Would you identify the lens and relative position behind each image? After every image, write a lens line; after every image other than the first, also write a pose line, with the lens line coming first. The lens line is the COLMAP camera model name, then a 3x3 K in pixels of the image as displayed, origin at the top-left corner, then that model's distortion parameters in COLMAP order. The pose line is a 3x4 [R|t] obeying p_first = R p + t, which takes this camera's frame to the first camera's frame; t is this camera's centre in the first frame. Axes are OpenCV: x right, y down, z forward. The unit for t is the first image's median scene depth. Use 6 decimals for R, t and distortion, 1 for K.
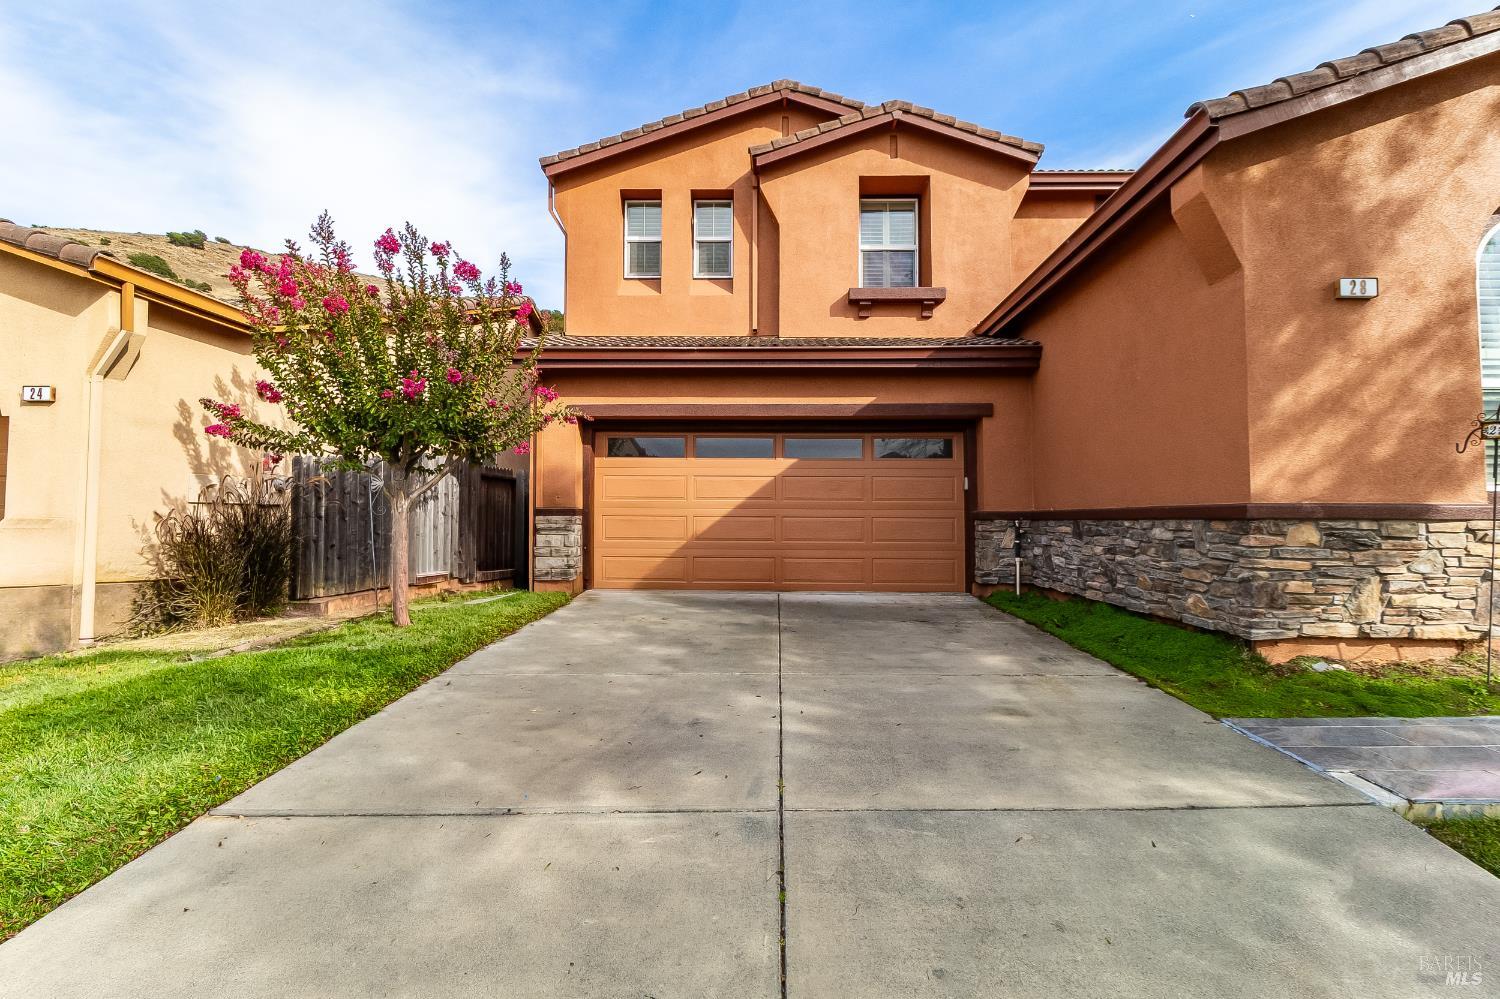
lens RADIAL K [[703.4, 0, 750.0], [0, 703.4, 499.5], [0, 0, 1]] dist [-0.017861, -0.000305]
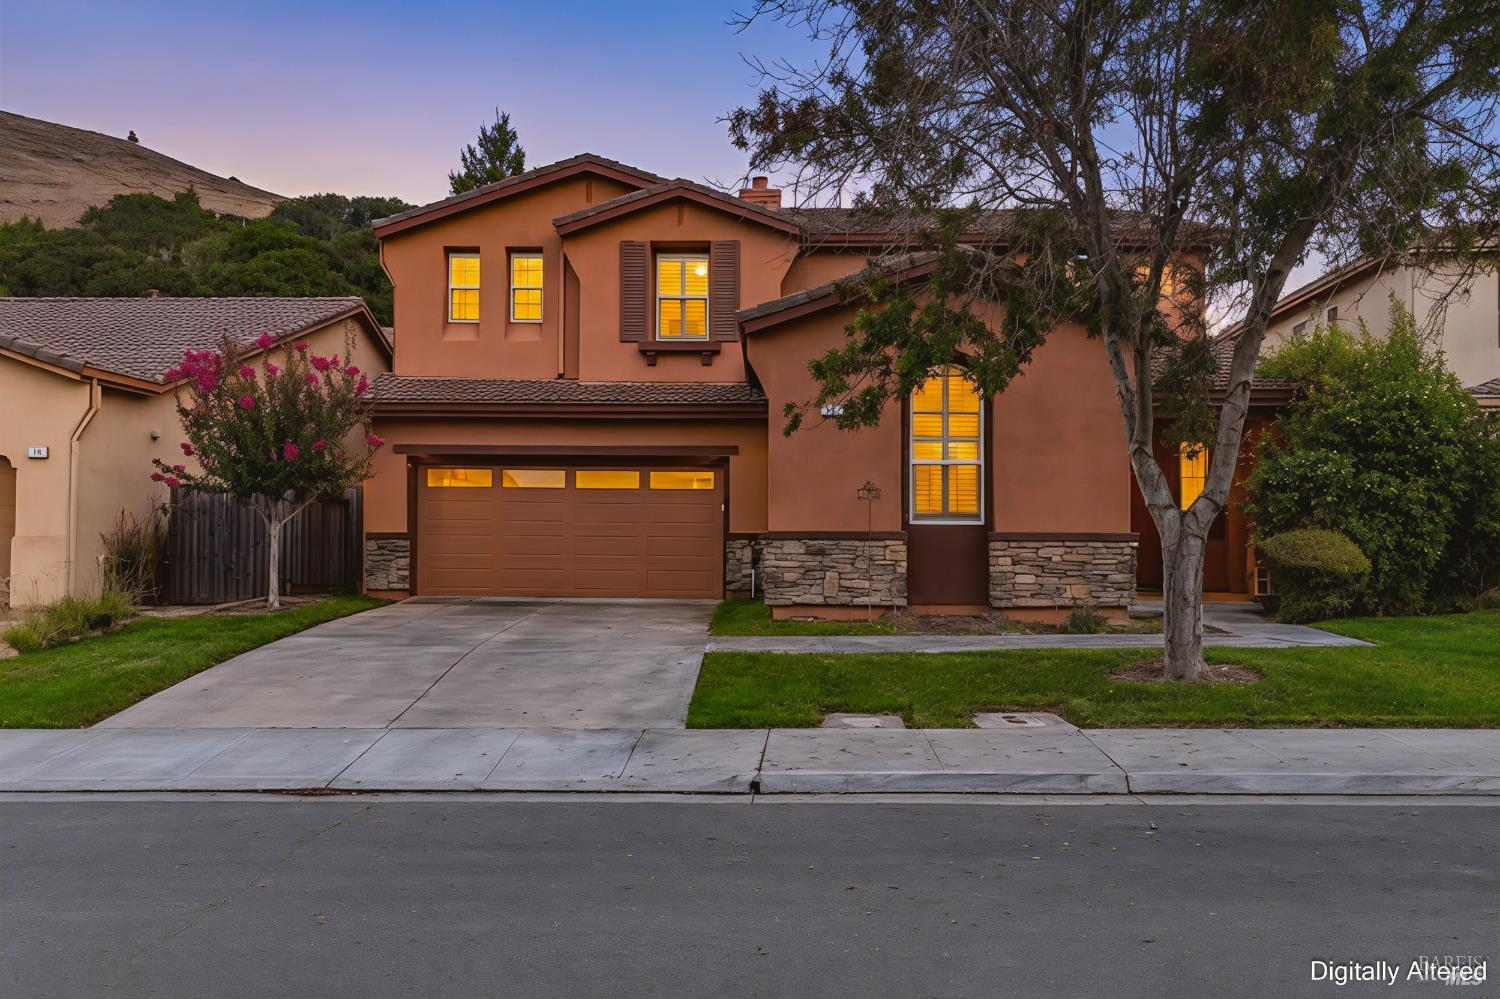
lens RADIAL K [[1182.7, 0, 750.0], [0, 1182.7, 499.5], [0, 0, 1]] dist [-0.001195, -0.002152]
pose [[0.999745, 0.006396, 0.021651, 0.334651], [-0.006269, 0.999963, -0.005948, -0.030003], [-0.021689, 0.005811, 0.999748, -1.138523]]
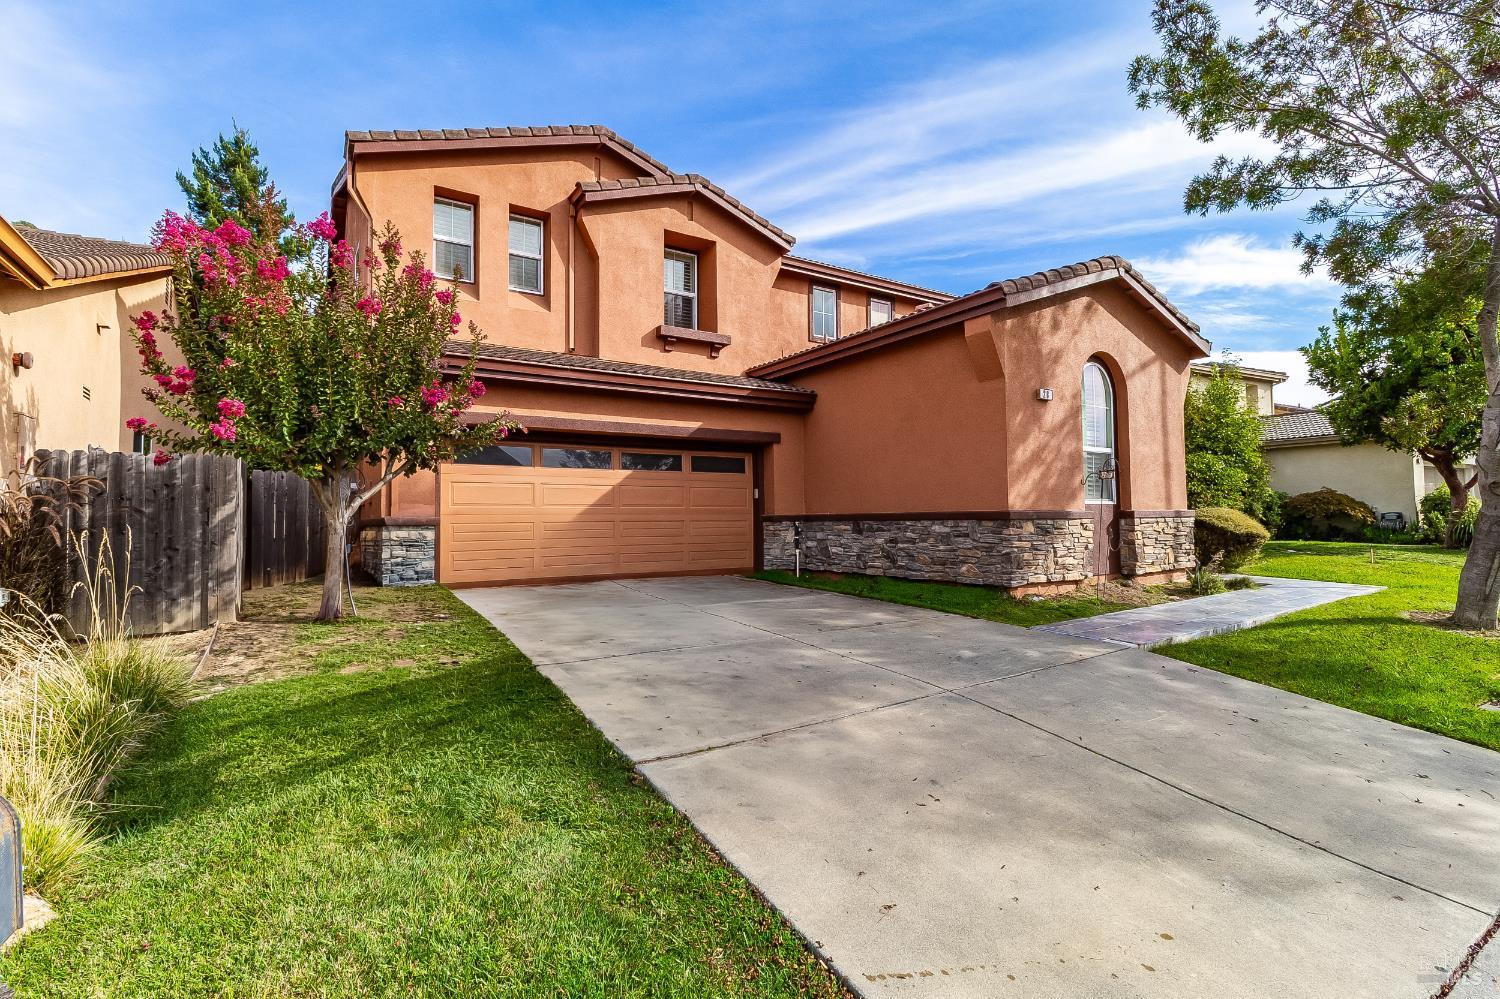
lens RADIAL K [[703.4, 0, 750.0], [0, 703.4, 499.5], [0, 0, 1]] dist [-0.017861, -0.000305]
pose [[0.820072, 0.003883, 0.572247, -0.468597], [-0.003011, 0.999992, -0.002471, -0.009060], [-0.572253, 0.000304, 0.820077, -0.050757]]
